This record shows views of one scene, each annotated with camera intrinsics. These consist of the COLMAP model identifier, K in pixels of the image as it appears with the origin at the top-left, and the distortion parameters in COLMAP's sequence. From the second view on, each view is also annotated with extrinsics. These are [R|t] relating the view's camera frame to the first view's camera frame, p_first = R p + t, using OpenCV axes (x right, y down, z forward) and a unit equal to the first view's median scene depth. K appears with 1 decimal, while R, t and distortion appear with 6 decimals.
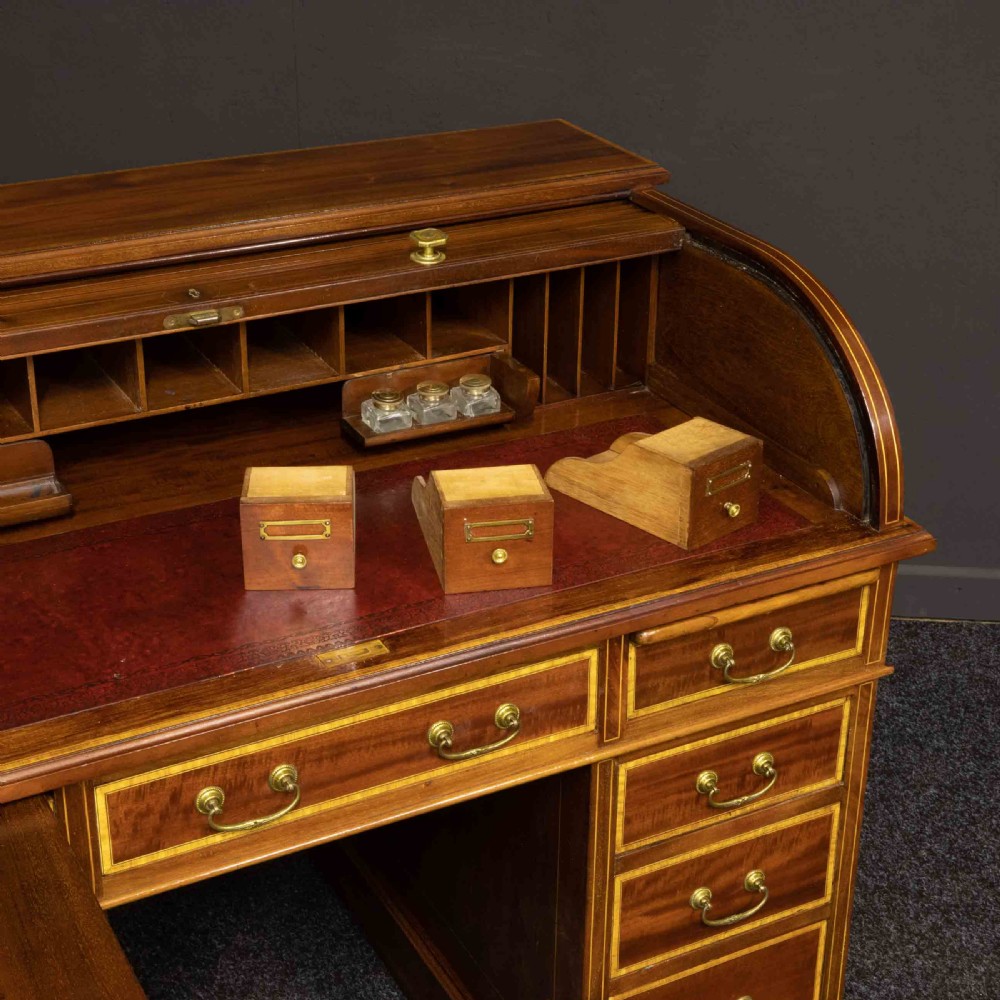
lens RADIAL K [[1876.6, 0, 505.1], [0, 1876.6, 493.0], [0, 0, 1]] dist [0.057646, 0.000000]
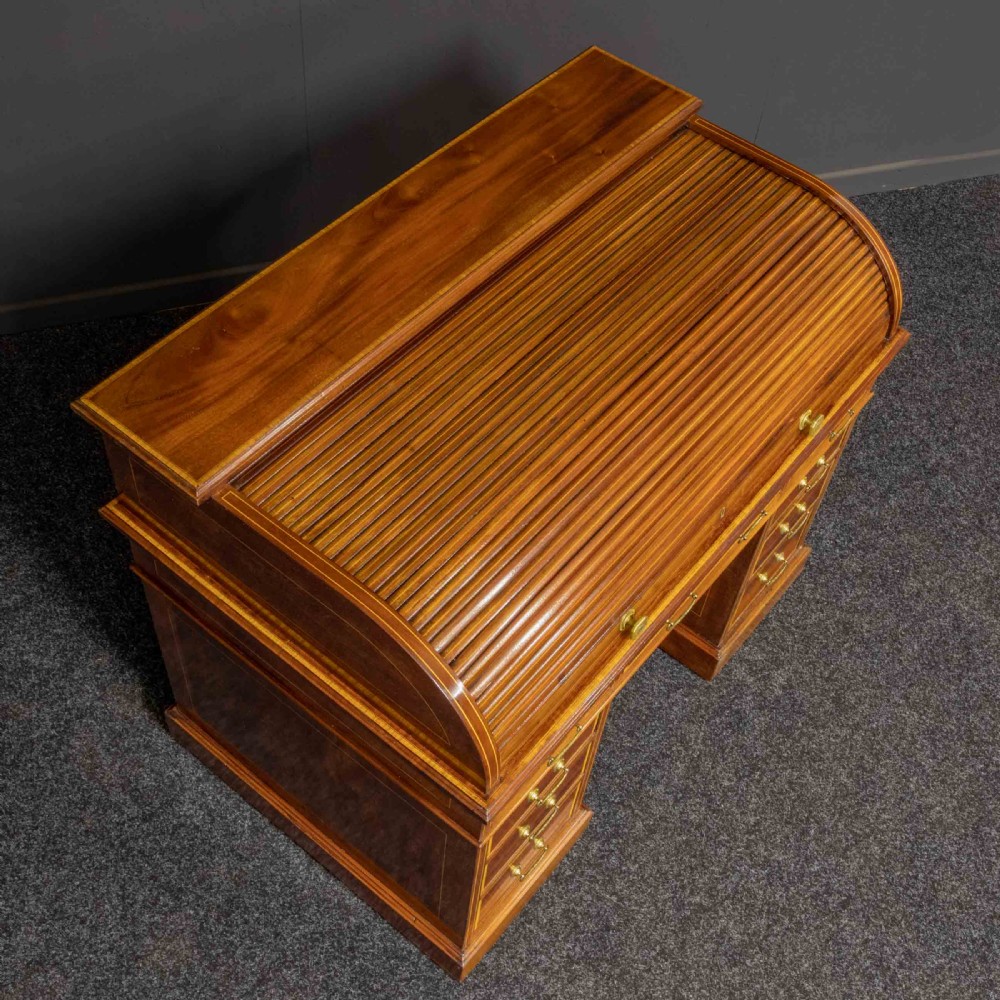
lens RADIAL K [[1286.4, 0, 502.6], [0, 1286.4, 504.6], [0, 0, 1]] dist [-0.056174, 0.000000]
pose [[0.916307, -0.279881, 0.286442, -0.537894], [0.118140, 0.872330, 0.474430, -0.466024], [-0.382655, -0.400883, 0.832387, 0.056840]]
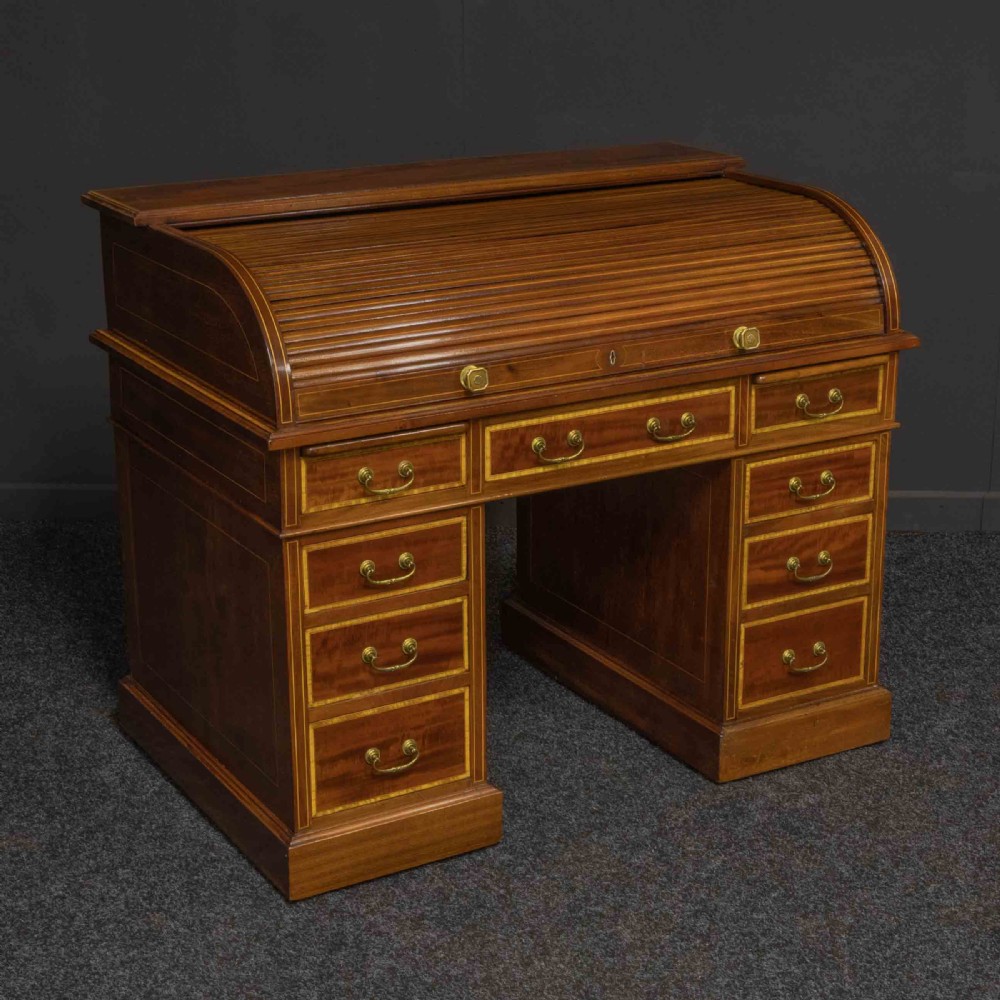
lens RADIAL K [[2121.0, 0, 499.0], [0, 2121.0, 463.0], [0, 0, 1]] dist [0.044860, 0.000000]
pose [[0.999148, -0.024845, 0.032944, -0.227501], [0.029680, 0.987390, -0.155497, 0.433171], [-0.028665, 0.156343, 0.987287, -0.909702]]
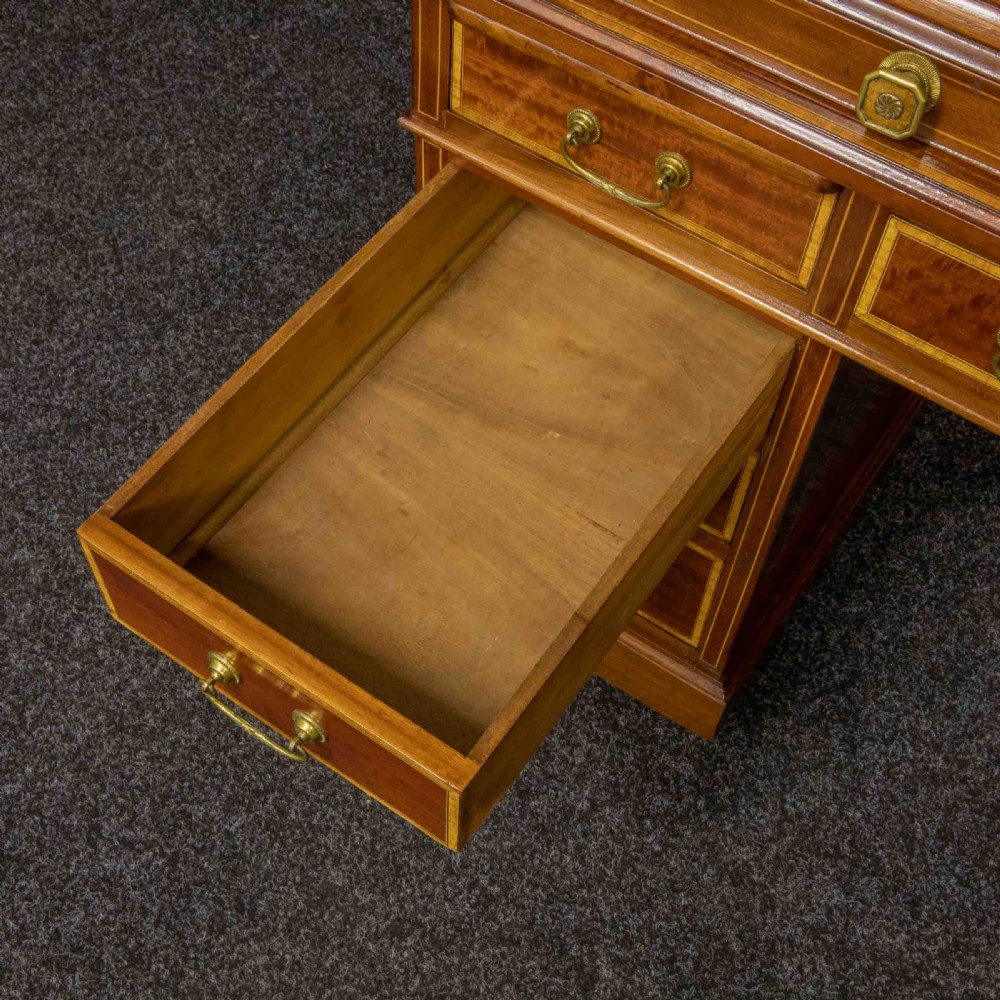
lens RADIAL K [[1423.0, 0, 476.3], [0, 1423.0, 492.8], [0, 0, 1]] dist [-0.014228, 0.000000]
pose [[0.458347, 0.743325, -0.487222, 0.040905], [-0.418468, 0.664120, 0.619539, -0.033638], [0.784093, -0.080077, 0.615455, 0.445006]]
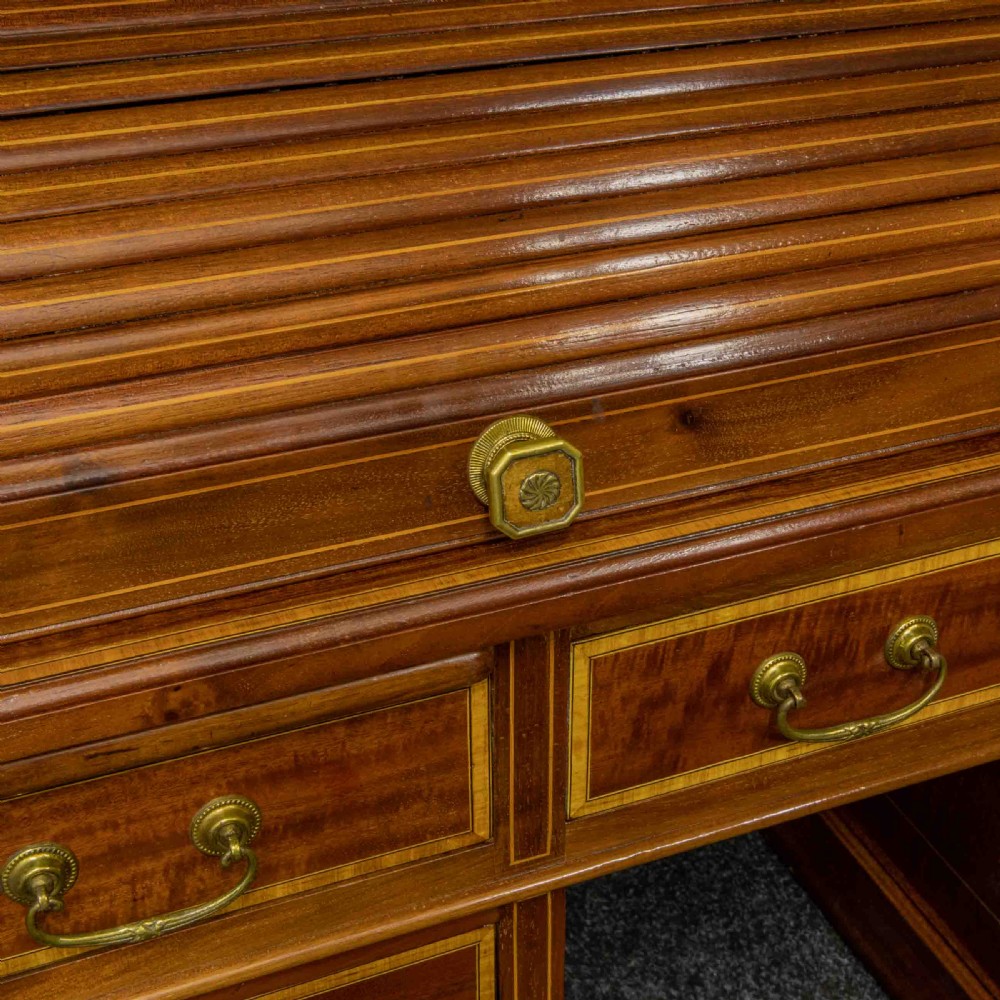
lens RADIAL K [[1802.6, 0, 623.5], [0, 1802.6, 524.0], [0, 0, 1]] dist [0.046137, 0.000000]
pose [[0.998494, 0.040924, -0.036547, -0.156310], [-0.037904, 0.996090, 0.079801, 0.073458], [0.039670, -0.078295, 0.996141, 0.451266]]
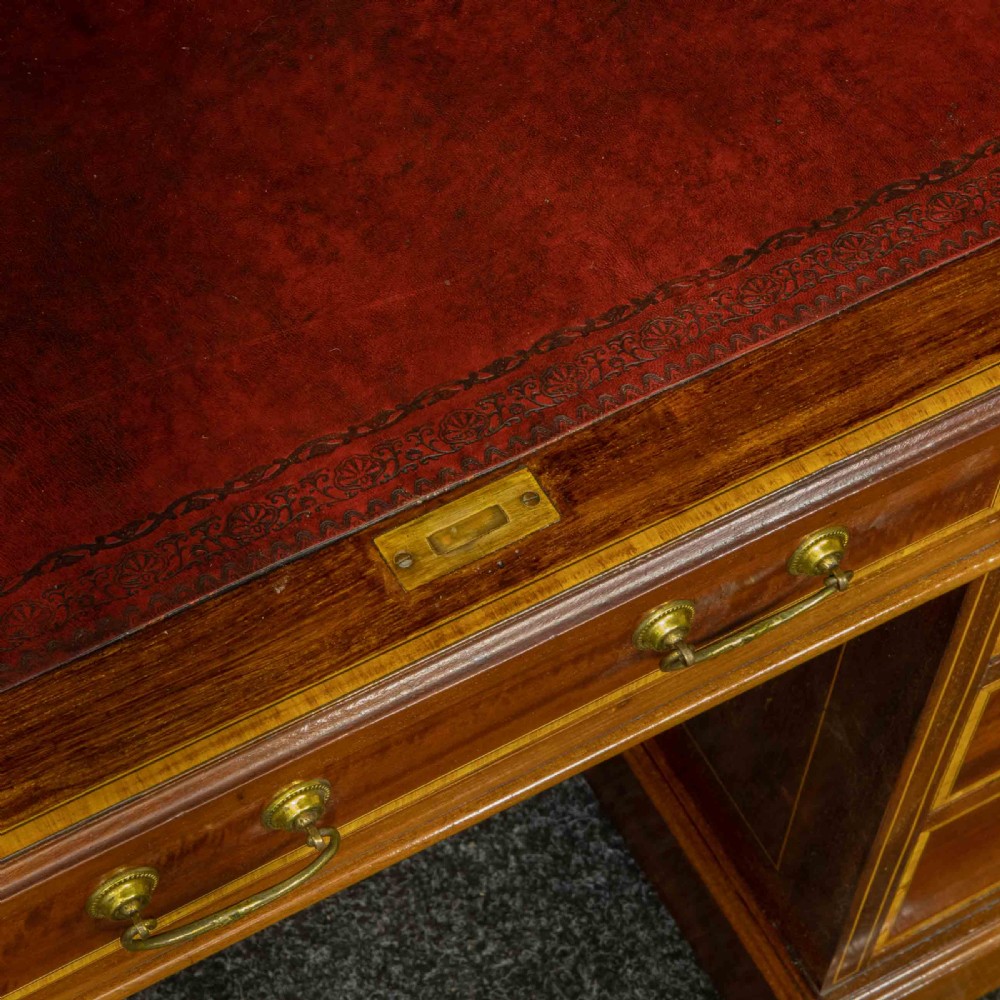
lens RADIAL K [[2697.8, 0, 501.7], [0, 2697.8, 501.5], [0, 0, 1]] dist [0.188536, 0.000000]
pose [[0.999426, -0.005232, 0.033469, -0.081253], [-0.013277, 0.848459, 0.529094, -0.186658], [-0.031166, -0.529235, 0.847903, 0.470726]]
